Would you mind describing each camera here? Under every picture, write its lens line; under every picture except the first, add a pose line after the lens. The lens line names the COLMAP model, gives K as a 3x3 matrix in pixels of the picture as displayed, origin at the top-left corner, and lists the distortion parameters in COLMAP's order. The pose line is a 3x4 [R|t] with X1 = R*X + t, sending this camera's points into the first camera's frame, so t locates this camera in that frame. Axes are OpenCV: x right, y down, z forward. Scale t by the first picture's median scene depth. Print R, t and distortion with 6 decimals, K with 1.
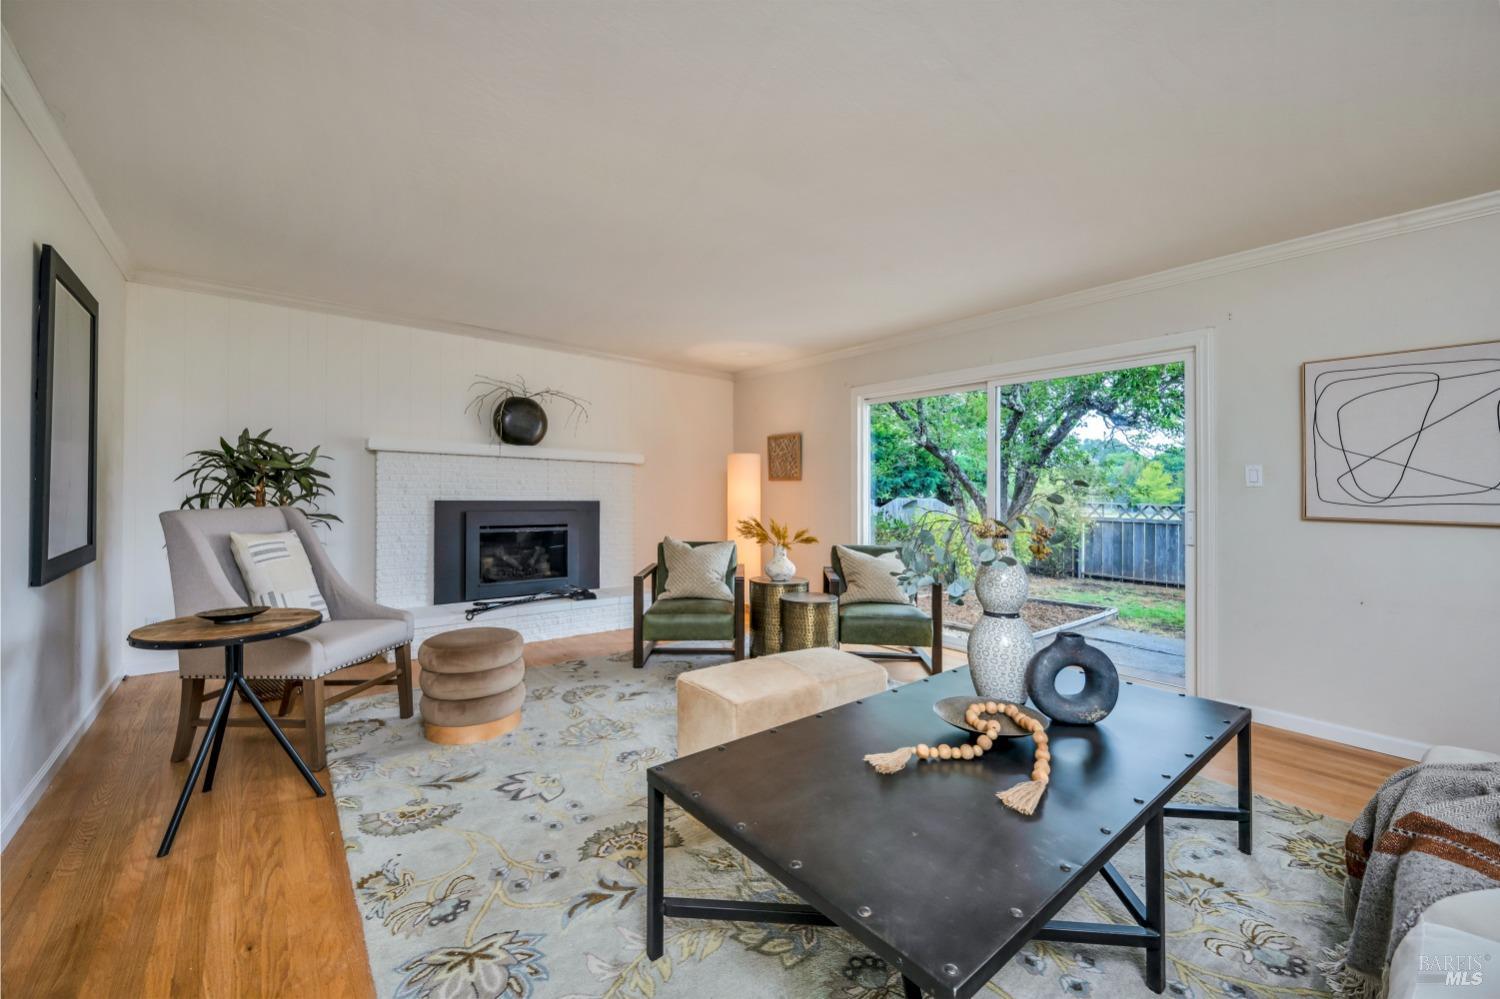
lens RADIAL K [[588.2, 0, 752.1], [0, 588.2, 489.8], [0, 0, 1]] dist [0.000923, 0.000109]
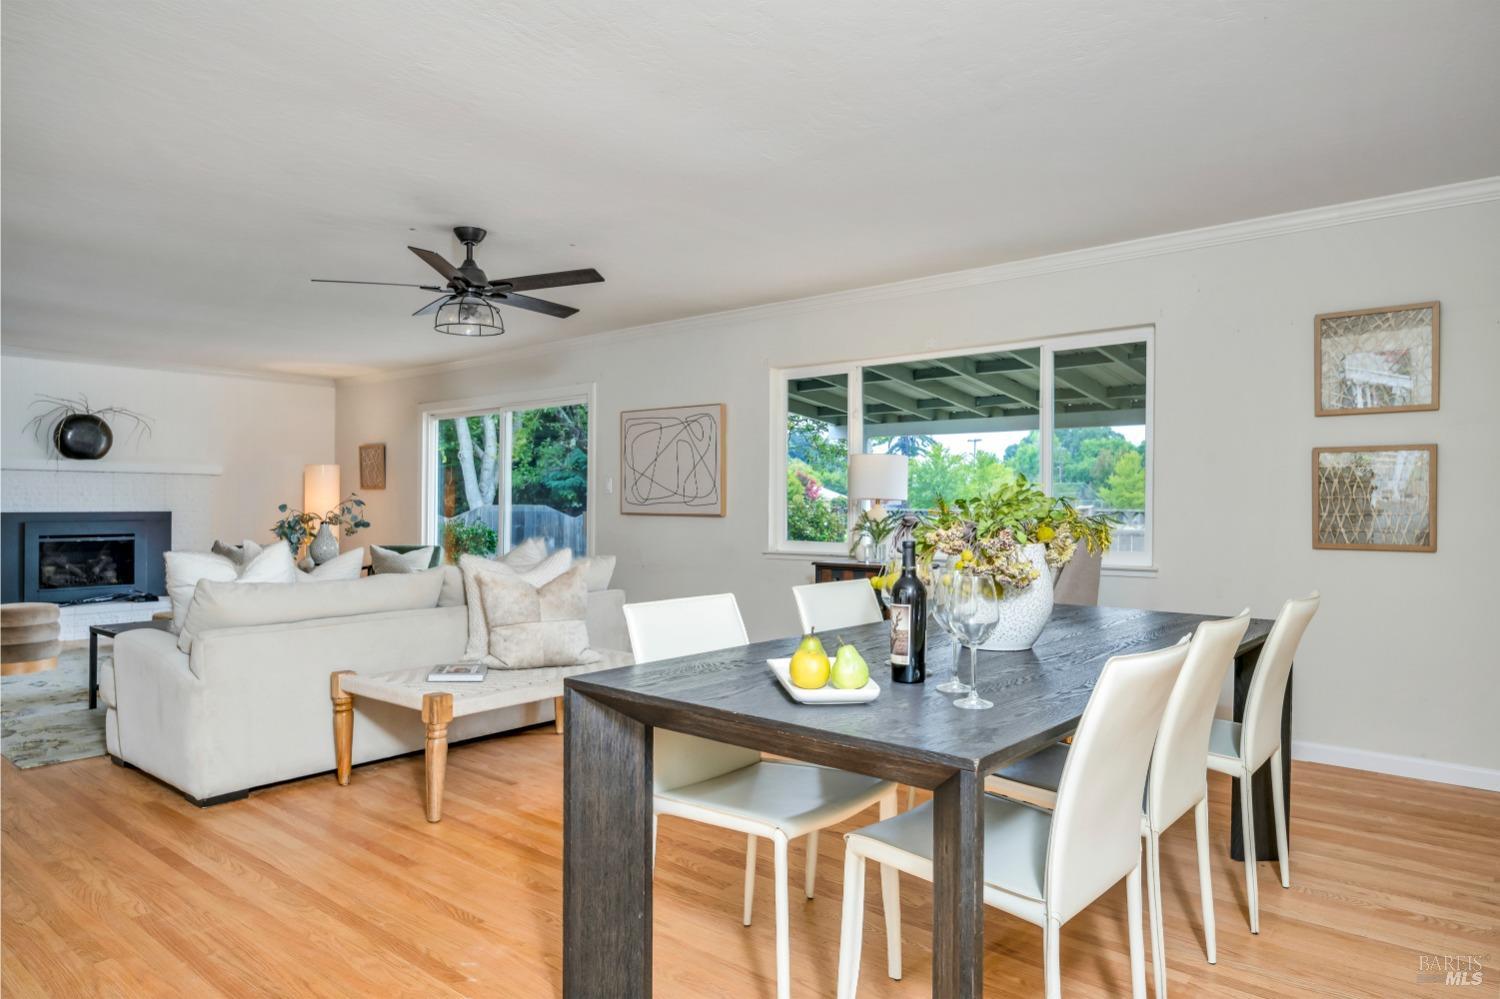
lens RADIAL K [[959.8, 0, 776.1], [0, 959.8, 486.1], [0, 0, 1]] dist [-0.001607, -0.001498]
pose [[0.984923, -0.010114, 0.172698, 0.784784], [0.011966, 0.999881, -0.009689, 0.005601], [-0.172579, 0.011609, 0.984927, -1.336352]]
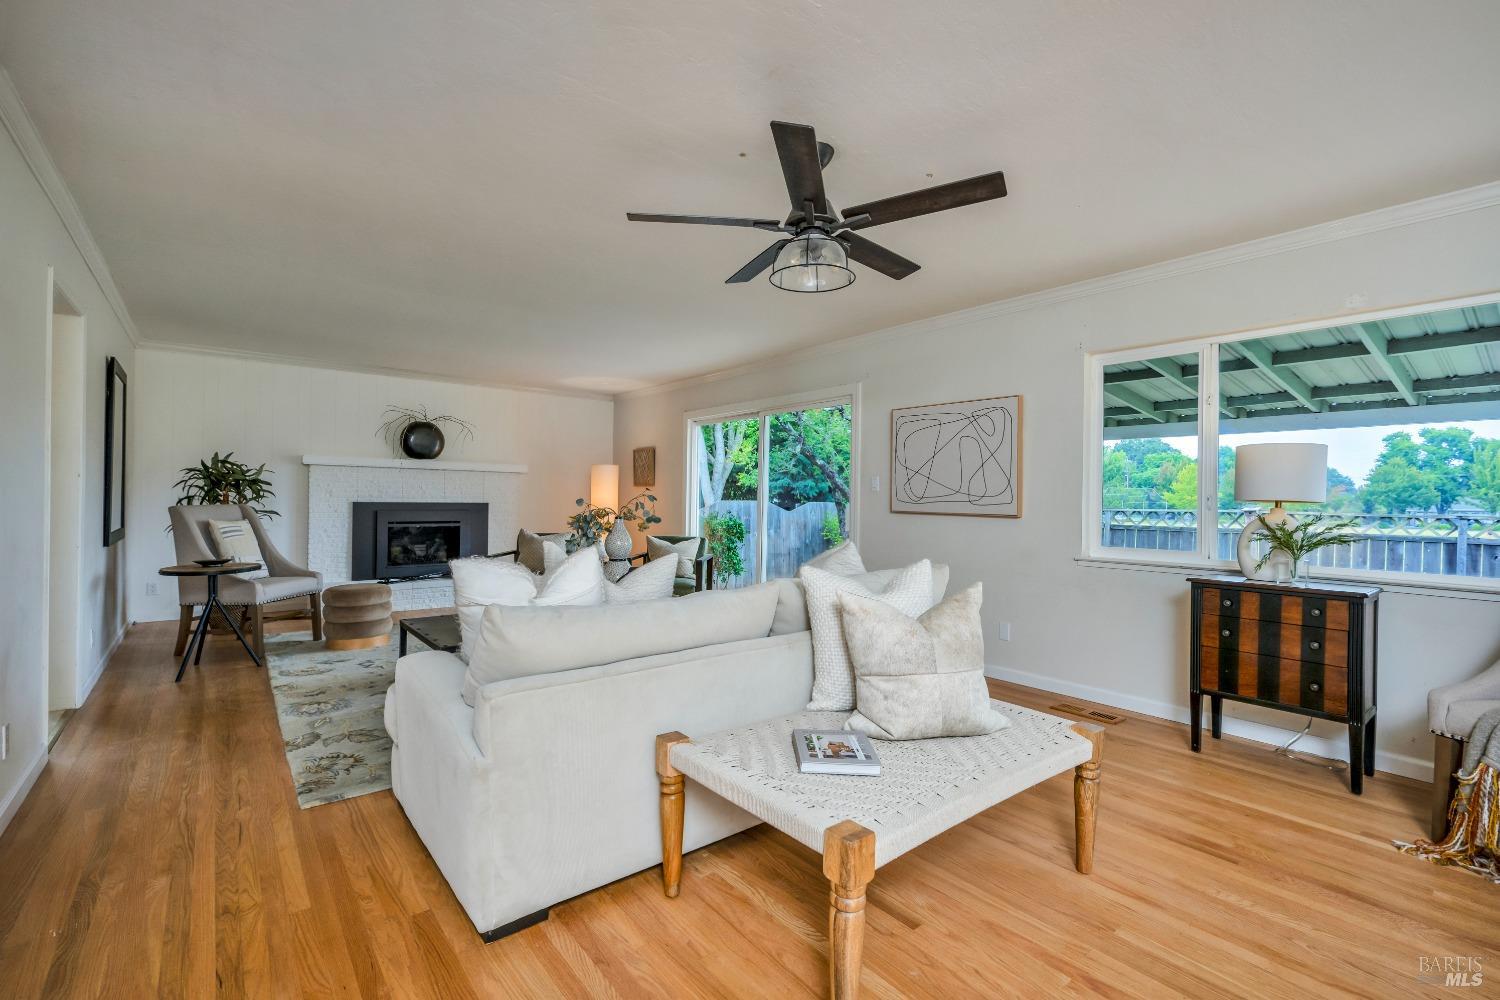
lens RADIAL K [[683.8, 0, 754.7], [0, 683.8, 490.4], [0, 0, 1]] dist [-0.000011, -0.000119]
pose [[0.999482, -0.000901, -0.032180, 0.555639], [0.000664, 0.999972, -0.007390, 0.005725], [0.032185, 0.007365, 0.999455, -0.683086]]
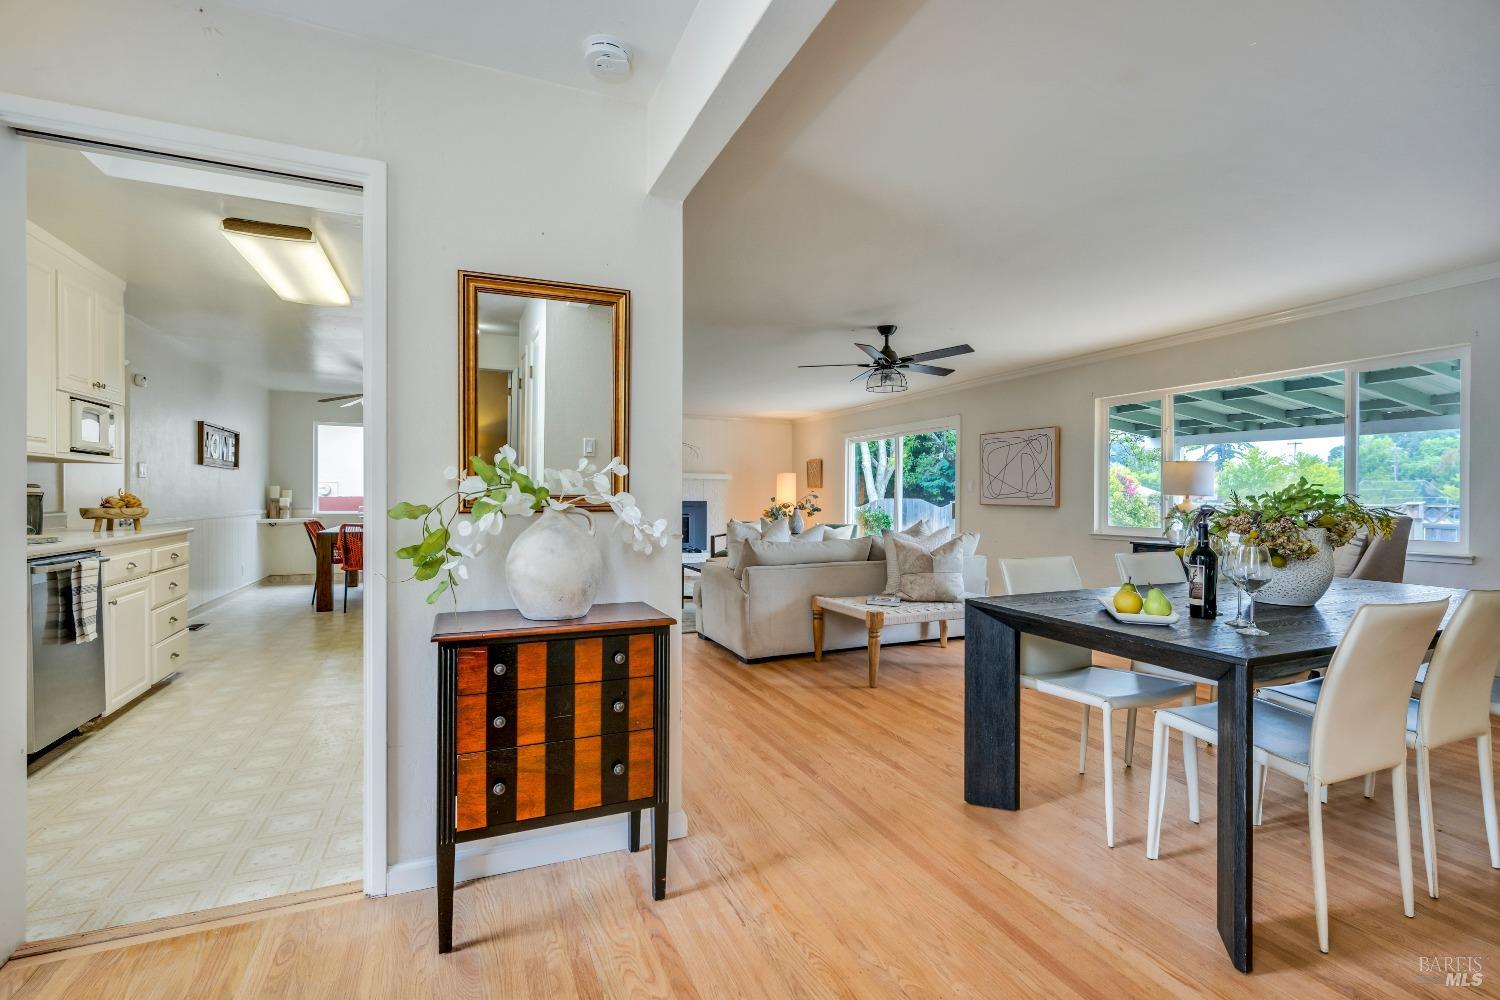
lens RADIAL K [[683.8, 0, 754.7], [0, 683.8, 490.4], [0, 0, 1]] dist [-0.000011, -0.000119]
pose [[0.957761, -0.011720, -0.287325, 0.751178], [0.009983, 0.999922, -0.007509, 0.005006], [0.287391, 0.004323, 0.957804, -1.496046]]
